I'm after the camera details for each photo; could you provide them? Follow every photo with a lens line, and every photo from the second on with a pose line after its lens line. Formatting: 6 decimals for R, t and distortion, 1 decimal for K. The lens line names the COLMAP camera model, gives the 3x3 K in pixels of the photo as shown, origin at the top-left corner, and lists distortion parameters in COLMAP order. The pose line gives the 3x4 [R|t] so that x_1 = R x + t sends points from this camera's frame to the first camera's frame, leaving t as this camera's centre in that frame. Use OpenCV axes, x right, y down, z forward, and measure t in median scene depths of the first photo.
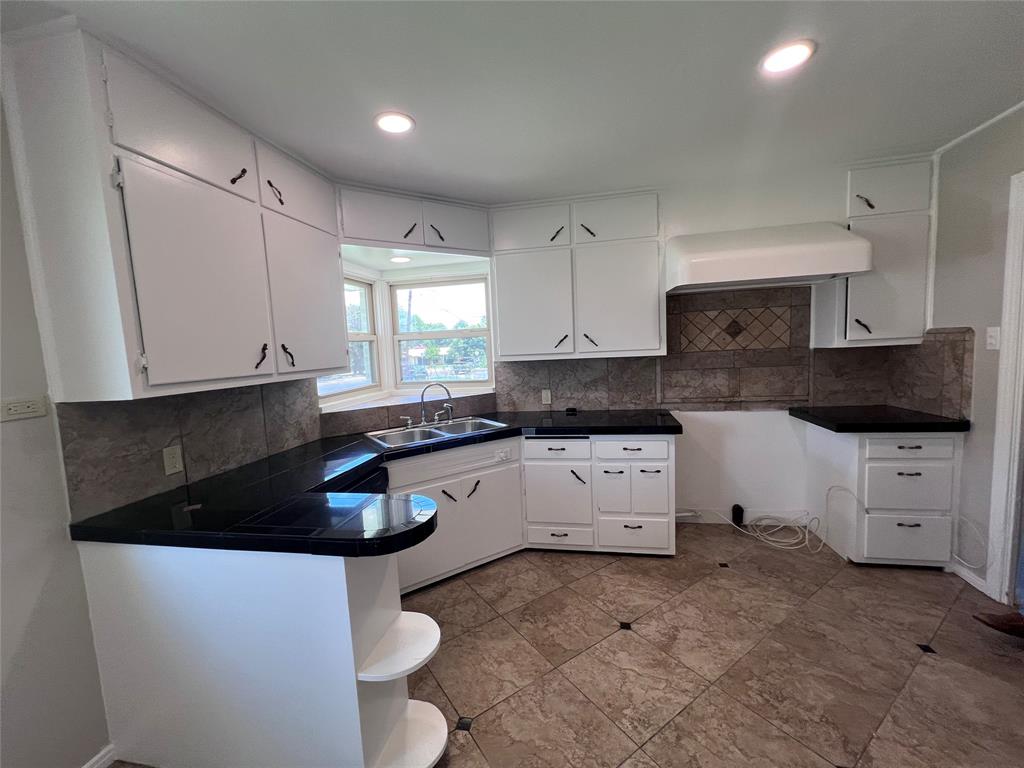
lens RADIAL K [[411.5, 0, 513.4], [0, 411.5, 385.6], [0, 0, 1]] dist [-0.002446, -0.000095]
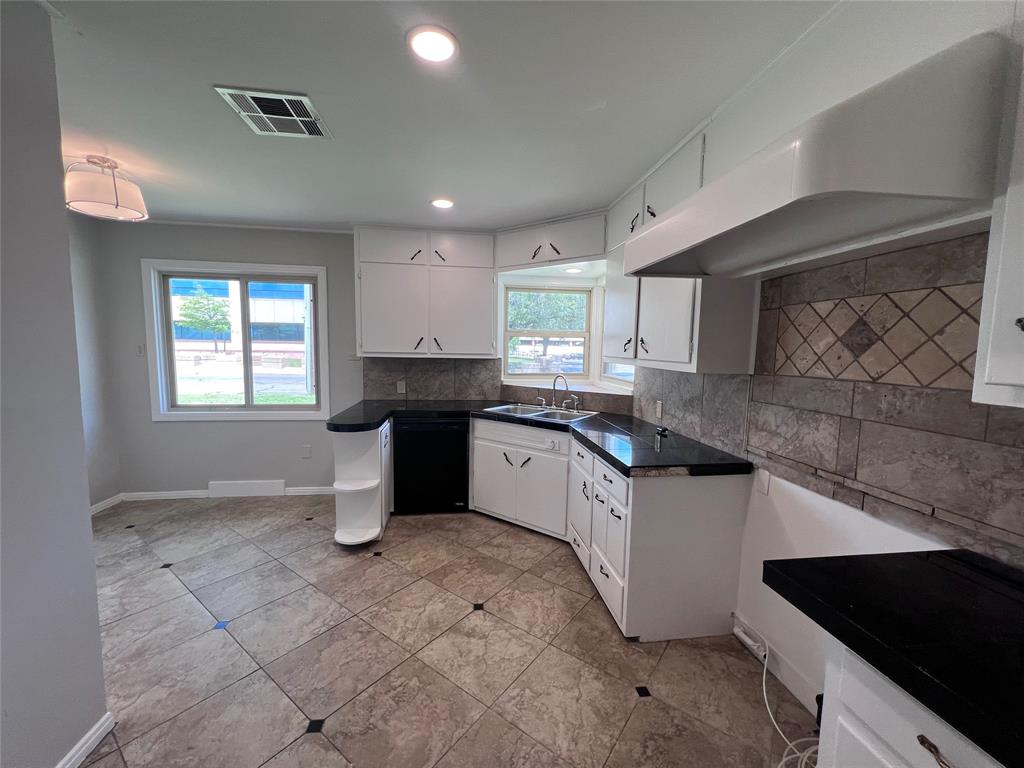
lens RADIAL K [[411.5, 0, 511.9], [0, 411.5, 386.2], [0, 0, 1]] dist [-0.006429, 0.002610]
pose [[0.326751, 0.143303, -0.934183, 0.887115], [-0.121600, 0.986597, 0.108811, -0.087409], [0.937255, 0.078043, 0.339797, 0.479067]]
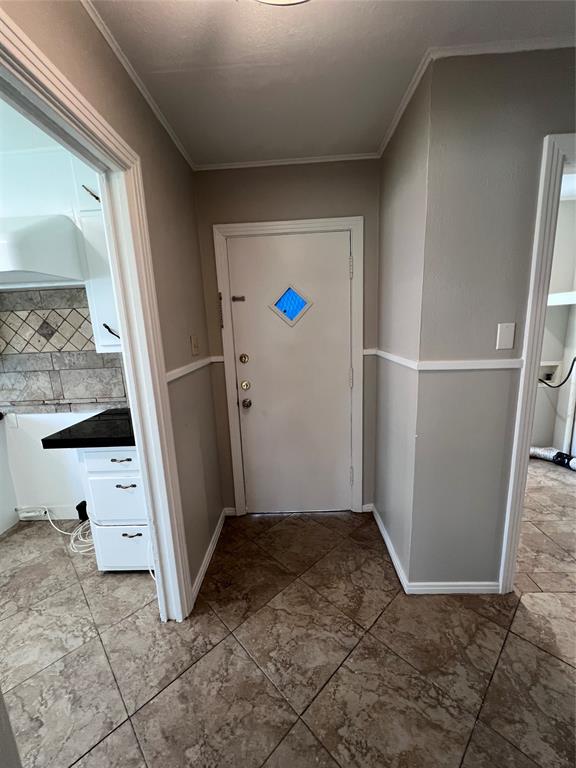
lens RADIAL K [[308.7, 0, 288.0], [0, 308.7, 384.0], [0, 0, 1]] dist [-0.006429, 0.002610]
pose [[0.986000, -0.025941, 0.164714, 1.005378], [0.011954, 0.996279, 0.085350, -0.069486], [-0.166315, -0.082186, 0.982642, 0.192163]]
